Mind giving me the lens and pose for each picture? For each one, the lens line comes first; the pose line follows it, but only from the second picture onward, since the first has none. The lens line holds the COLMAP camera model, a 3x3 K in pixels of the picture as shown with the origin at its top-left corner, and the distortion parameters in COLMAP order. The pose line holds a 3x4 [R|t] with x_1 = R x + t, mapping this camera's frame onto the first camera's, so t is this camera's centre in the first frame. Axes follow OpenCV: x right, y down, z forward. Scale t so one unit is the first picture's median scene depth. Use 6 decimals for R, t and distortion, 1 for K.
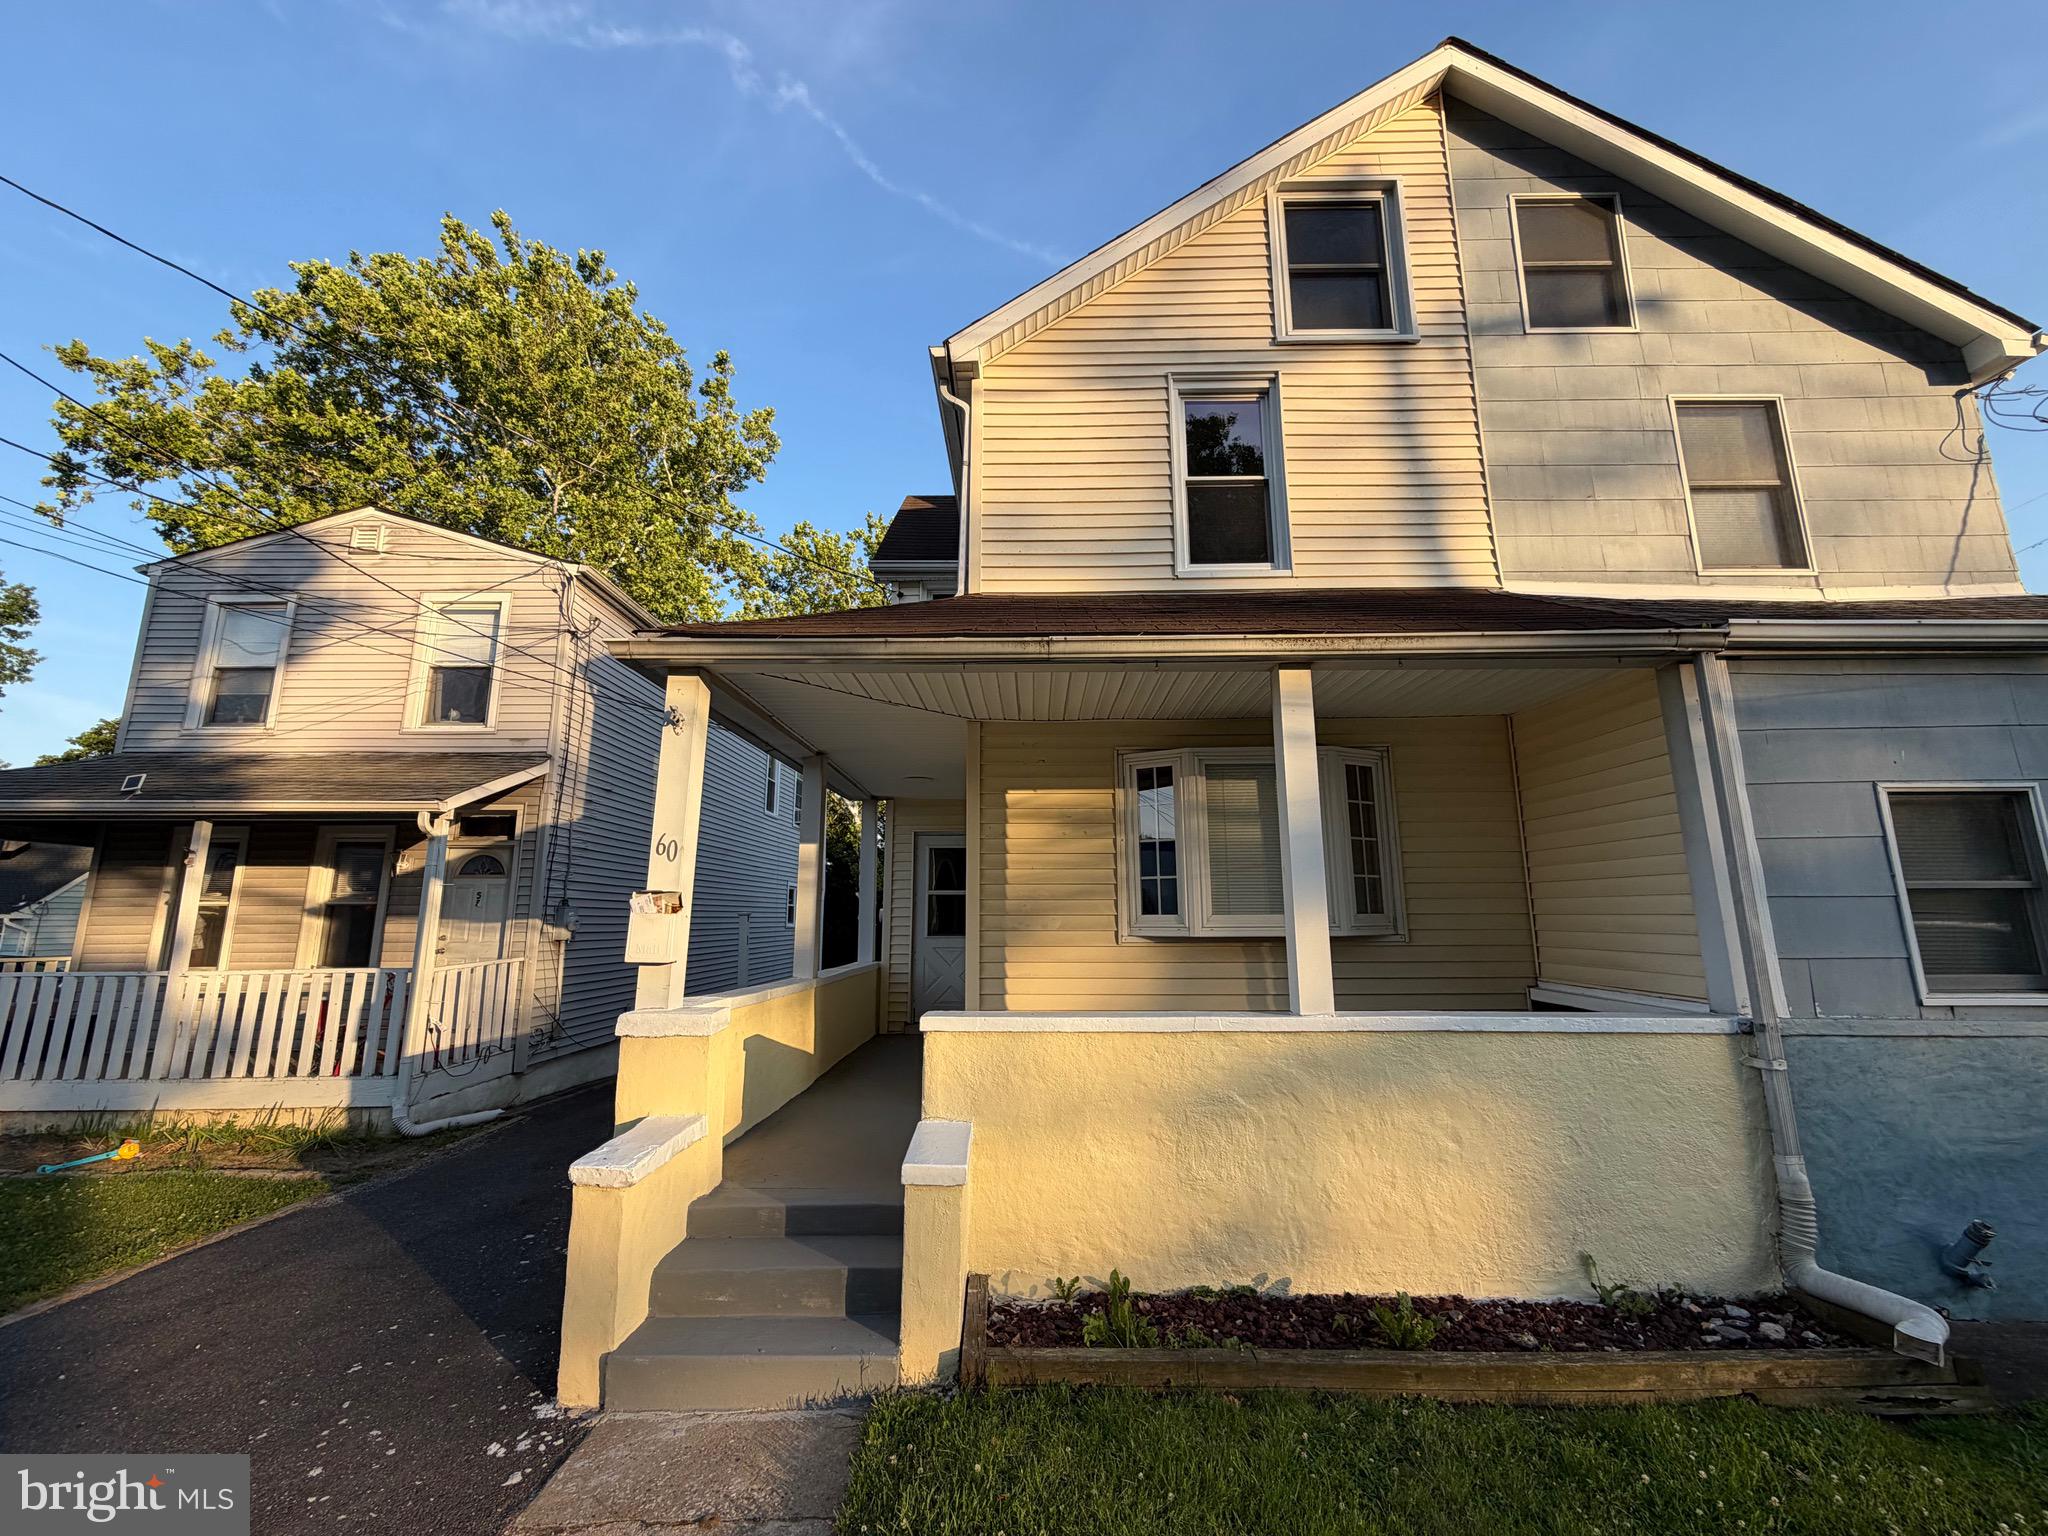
lens RADIAL K [[820.3, 0, 1020.7], [0, 820.3, 767.5], [0, 0, 1]] dist [0.003276, 0.000223]
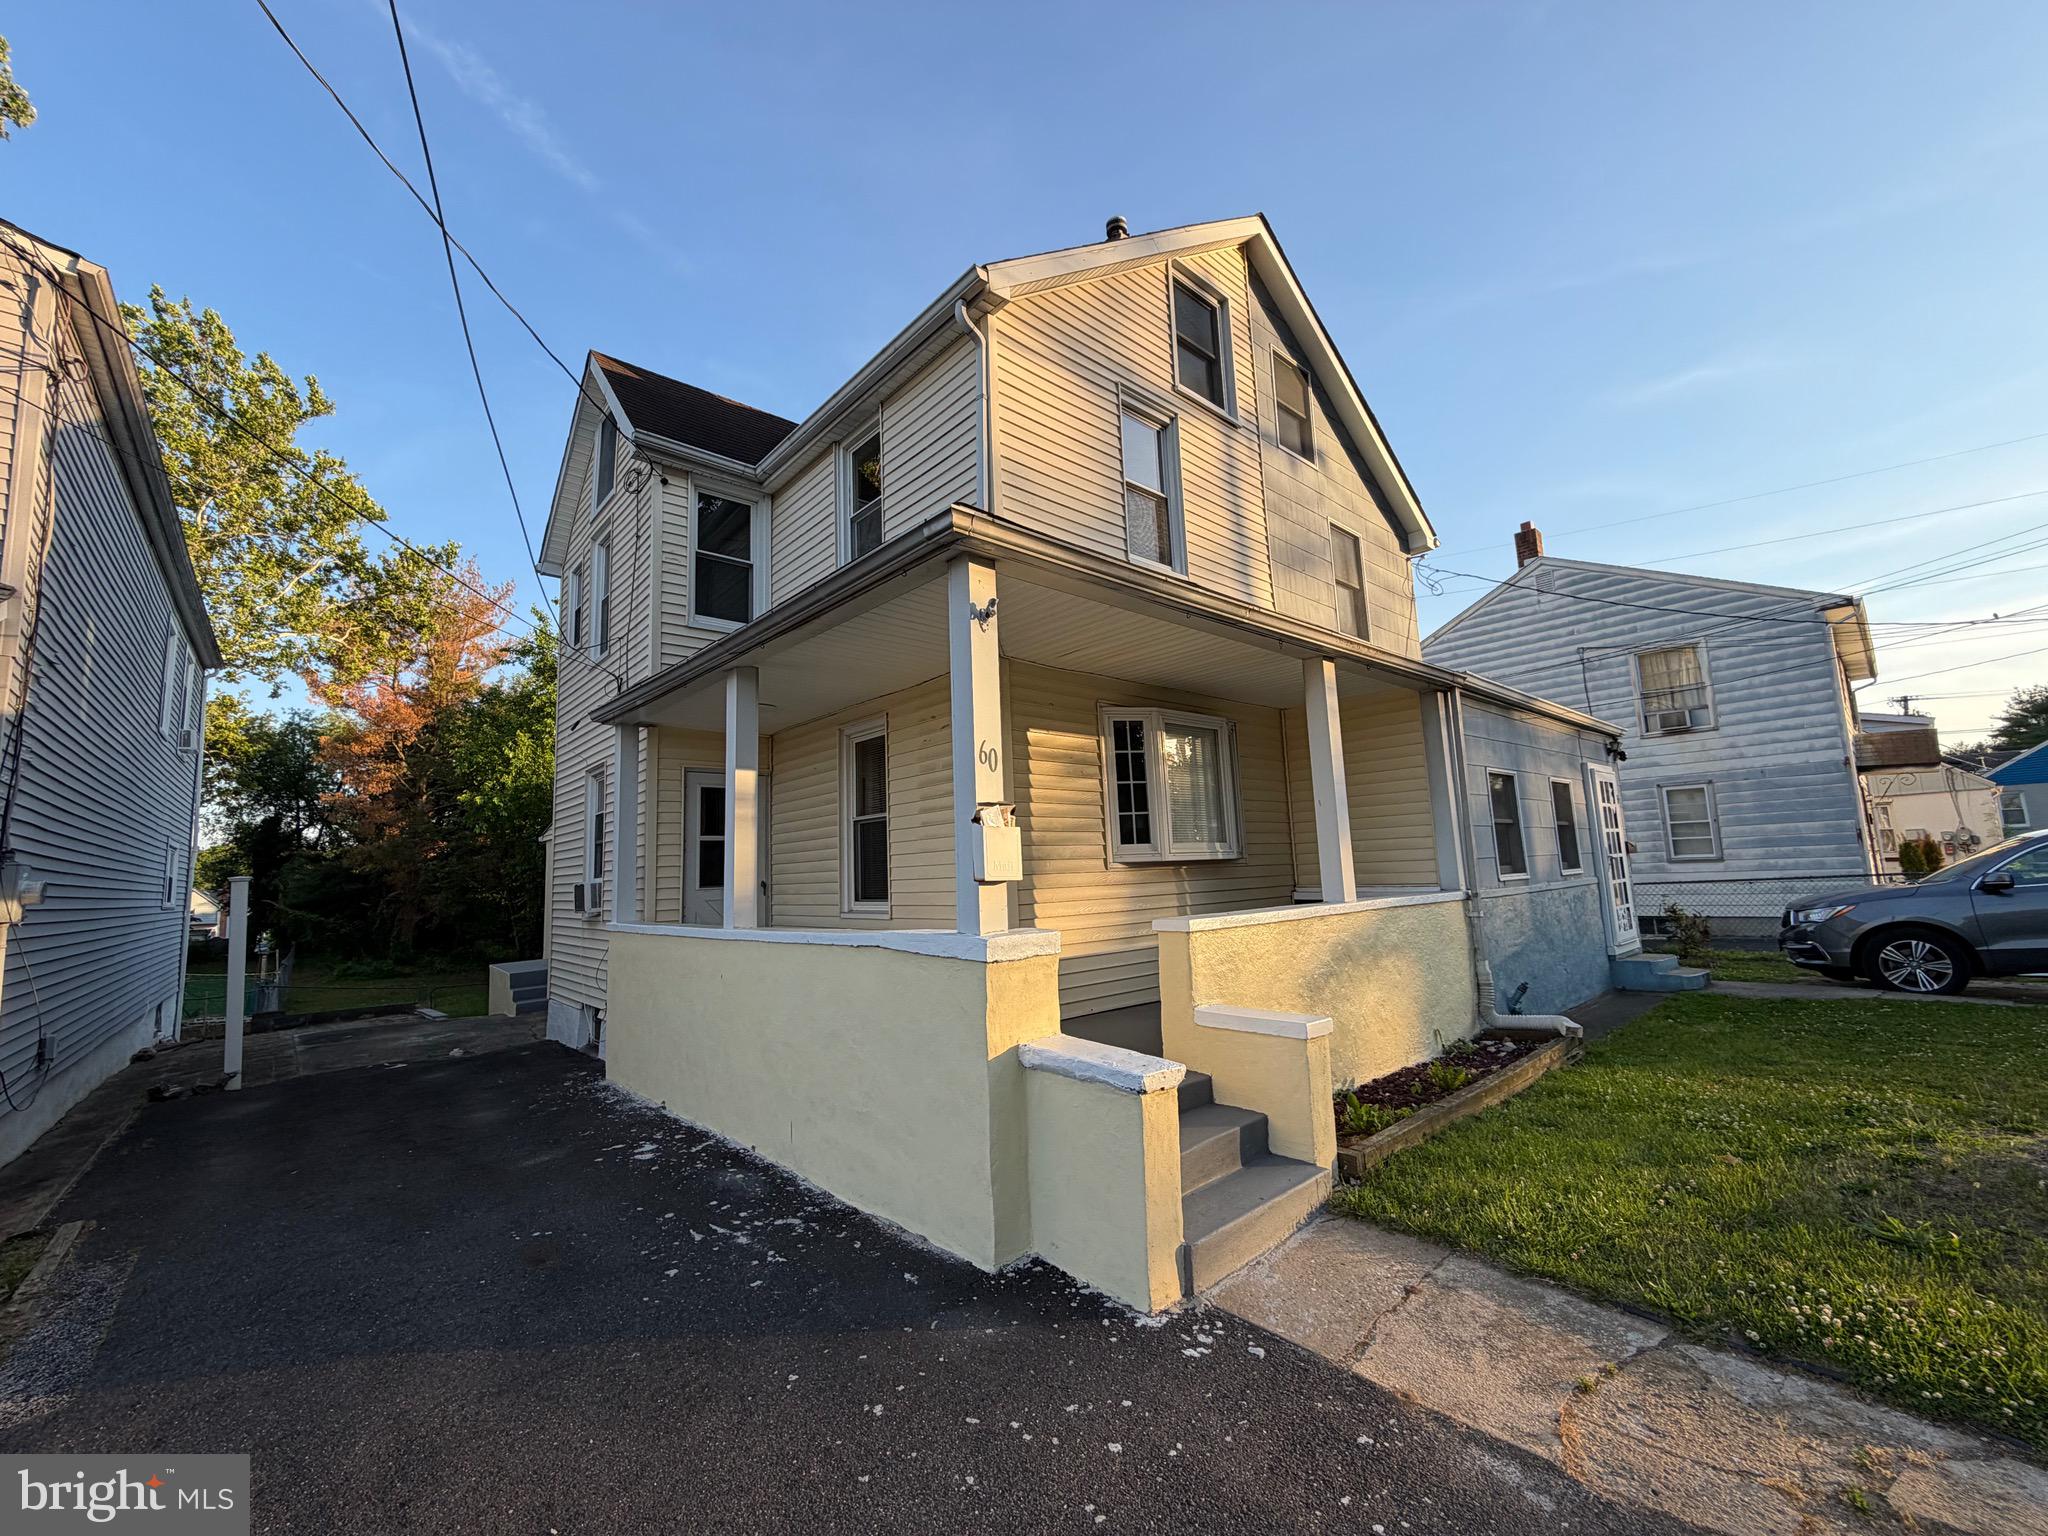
lens RADIAL K [[820.3, 0, 1020.7], [0, 820.3, 767.5], [0, 0, 1]] dist [0.003276, 0.000223]
pose [[0.735612, 0.060988, 0.674653, -0.681183], [-0.086261, 0.996265, 0.003993, 0.069416], [-0.671889, -0.061133, 0.738125, 0.211235]]
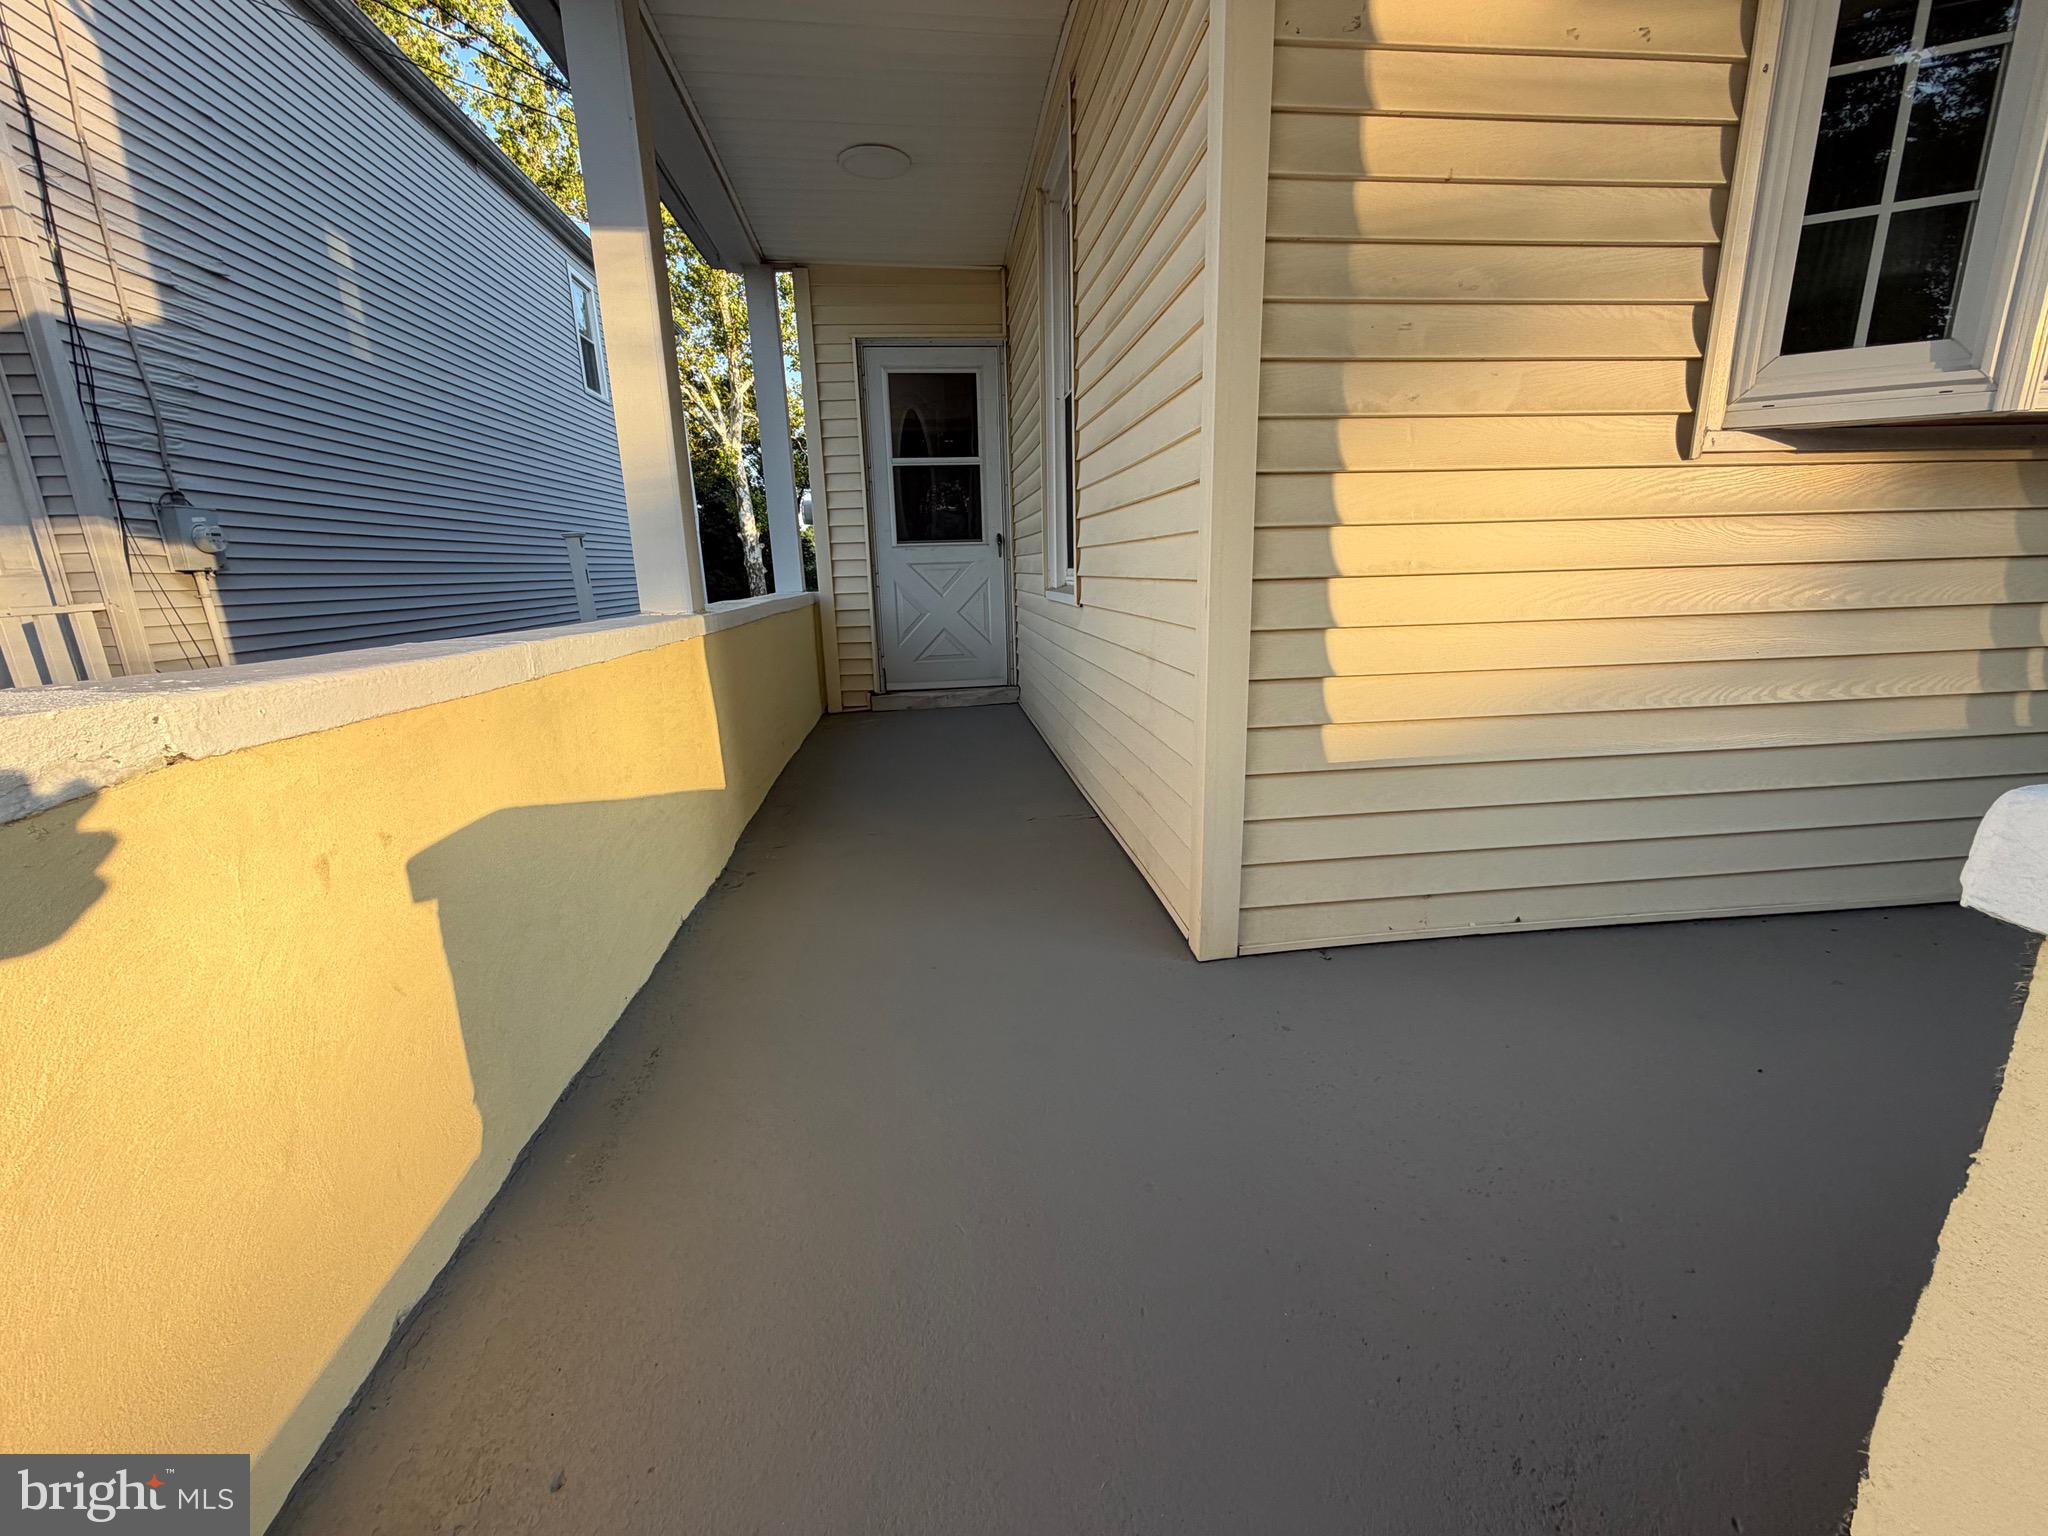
lens RADIAL K [[820.3, 0, 1020.7], [0, 820.3, 767.5], [0, 0, 1]] dist [0.003276, 0.000223]
pose [[0.991048, -0.054419, 0.121912, -0.160014], [0.000015, 0.913200, 0.407511, 0.174902], [-0.133506, -0.403861, 0.905026, 0.627797]]
